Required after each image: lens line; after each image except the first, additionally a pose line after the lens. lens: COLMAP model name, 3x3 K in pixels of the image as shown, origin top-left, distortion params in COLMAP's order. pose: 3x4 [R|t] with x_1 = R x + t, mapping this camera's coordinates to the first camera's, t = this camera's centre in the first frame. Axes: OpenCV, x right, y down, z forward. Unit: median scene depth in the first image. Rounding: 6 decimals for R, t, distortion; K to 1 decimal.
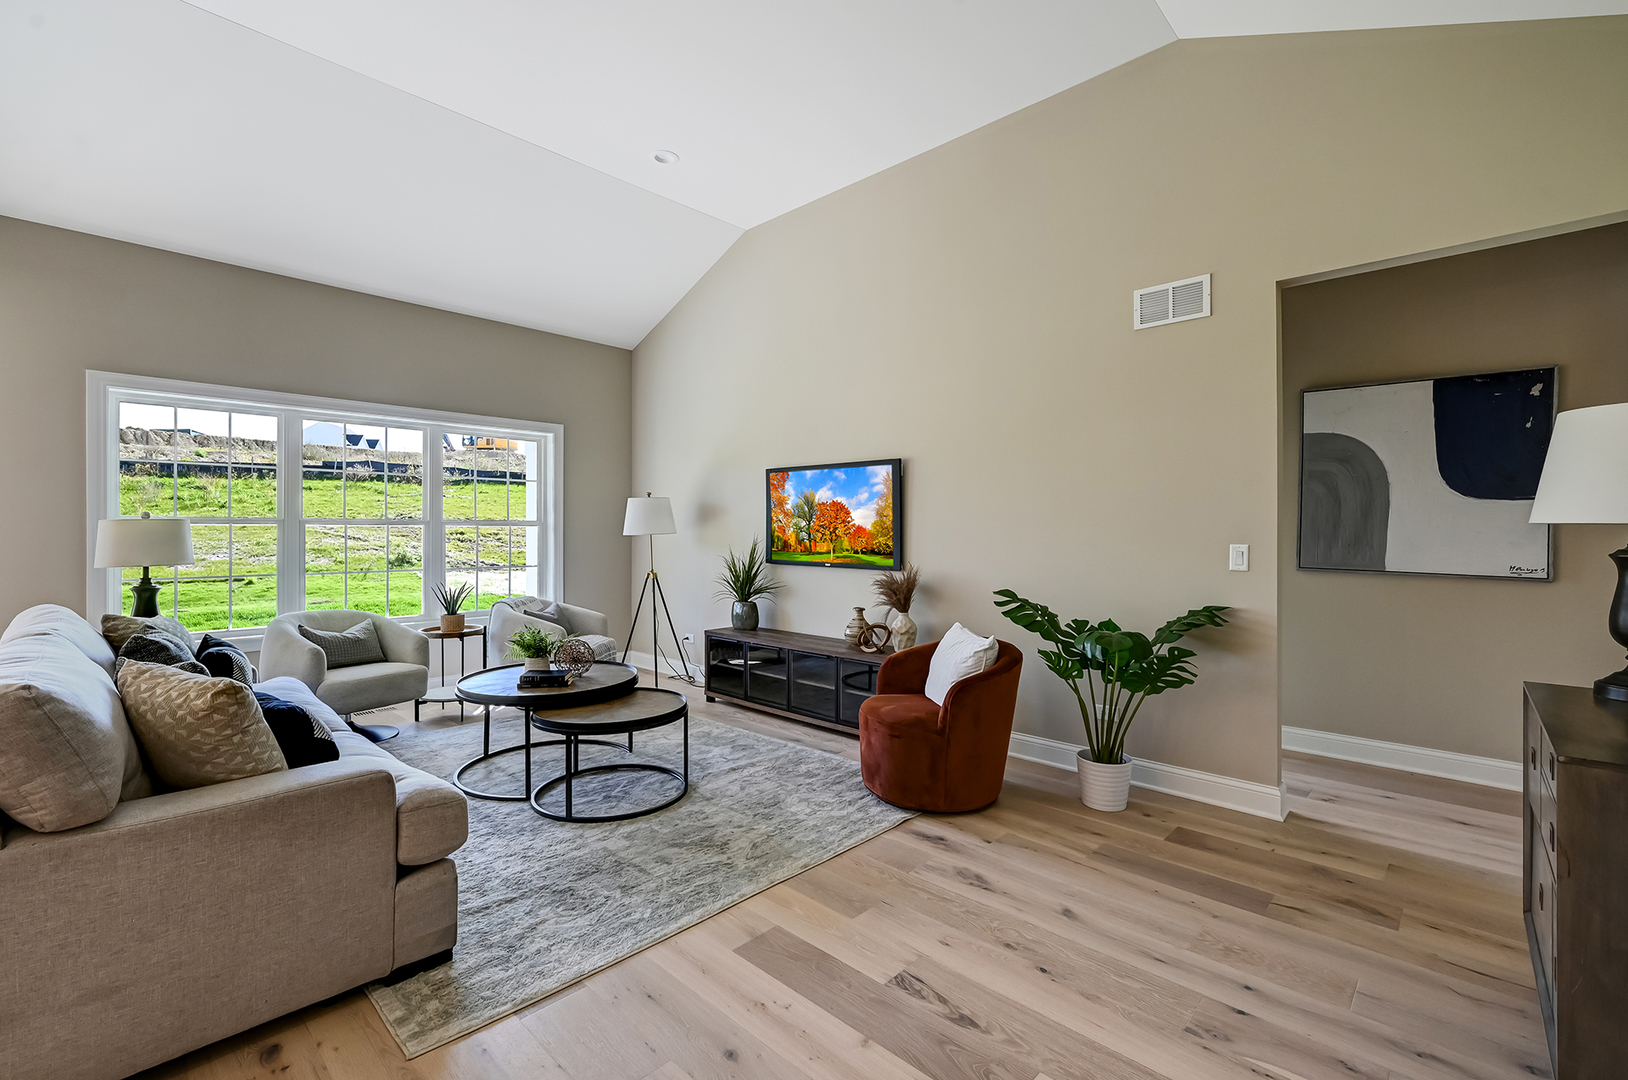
lens RADIAL K [[718.7, 0, 814.0], [0, 718.7, 540.0], [0, 0, 1]] dist [-0.000085, 0.000170]
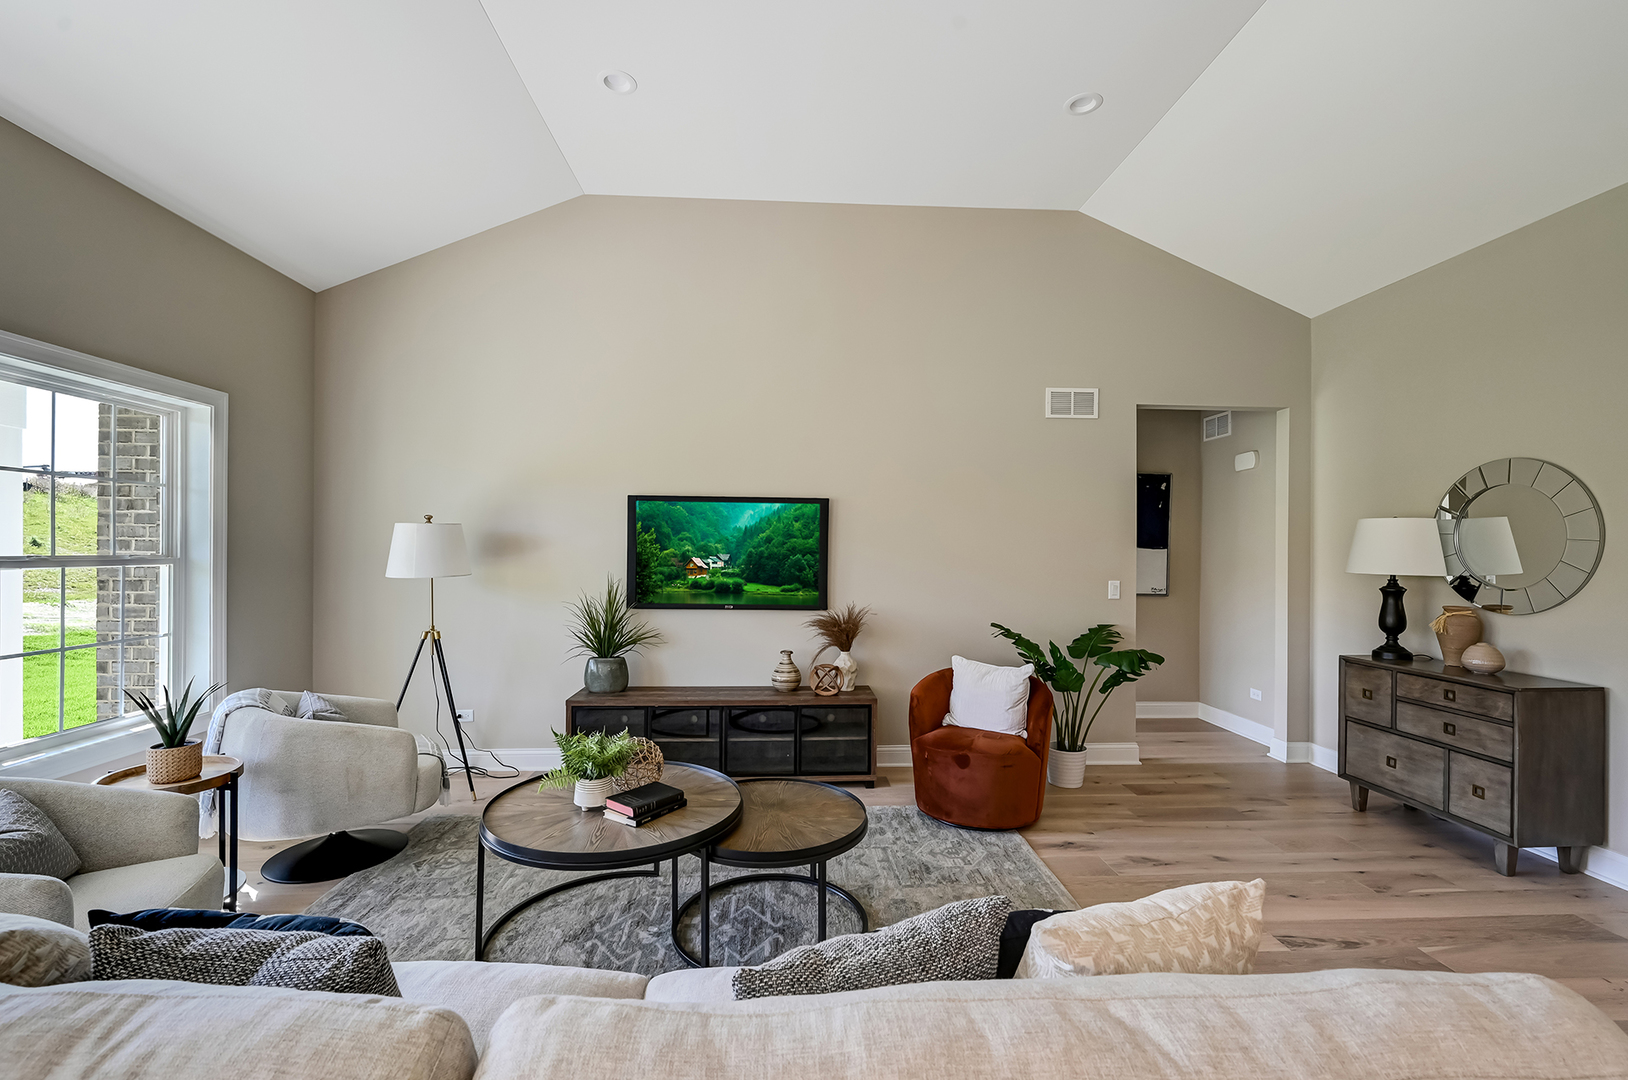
lens RADIAL K [[700.7, 0, 815.6], [0, 700.7, 554.0], [0, 0, 1]] dist [0.000293, -0.000044]
pose [[0.679770, -0.002215, 0.733422, -0.630334], [0.003867, 0.999992, -0.000564, -0.035923], [-0.733415, 0.003220, 0.679773, 0.357317]]
